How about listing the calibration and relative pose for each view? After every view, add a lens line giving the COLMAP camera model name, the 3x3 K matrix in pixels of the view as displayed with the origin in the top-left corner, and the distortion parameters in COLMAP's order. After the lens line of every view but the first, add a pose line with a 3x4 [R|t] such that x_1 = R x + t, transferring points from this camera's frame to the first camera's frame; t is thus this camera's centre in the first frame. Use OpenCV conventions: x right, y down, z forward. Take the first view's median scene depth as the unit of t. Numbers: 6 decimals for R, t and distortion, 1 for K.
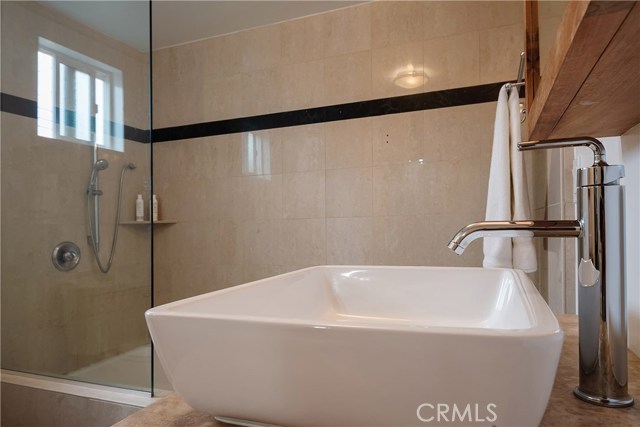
lens RADIAL K [[429.2, 0, 319.8], [0, 429.2, 229.7], [0, 0, 1]] dist [-0.000981, -0.000551]
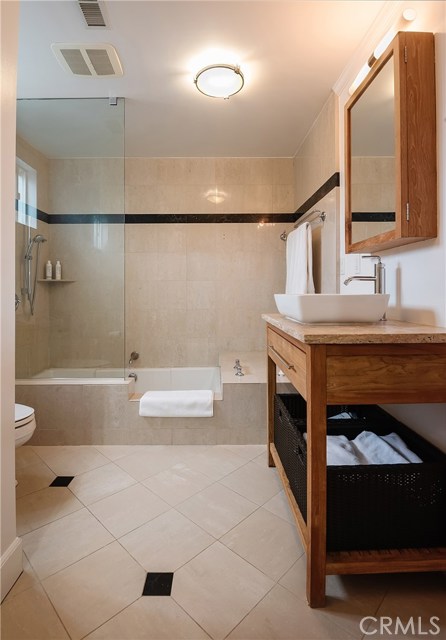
lens RADIAL K [[337.0, 0, 221.4], [0, 337.0, 294.2], [0, 0, 1]] dist [0.004044, -0.000464]
pose [[0.922205, 0.014505, 0.386429, -0.334672], [-0.011654, 0.999885, -0.009721, 0.032923], [-0.386526, 0.004461, 0.922268, -0.237880]]
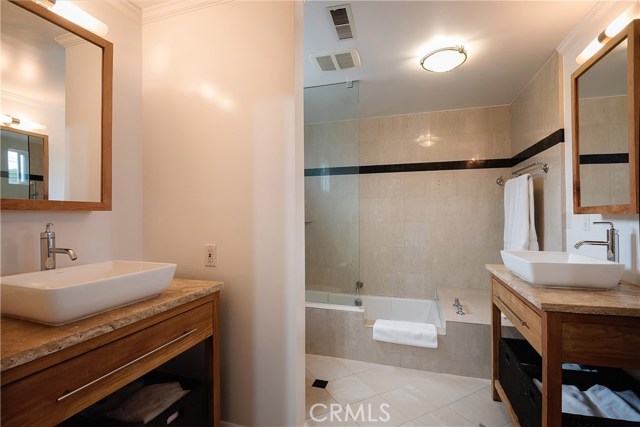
lens RADIAL K [[313.3, 0, 320.0], [0, 313.3, 213.5], [0, 0, 1]] dist [-0.002217, -0.001253]
pose [[0.995933, 0.018095, 0.088260, -0.441329], [-0.016768, 0.999735, -0.015763, -0.034328], [-0.088522, 0.014219, 0.995973, -0.326221]]
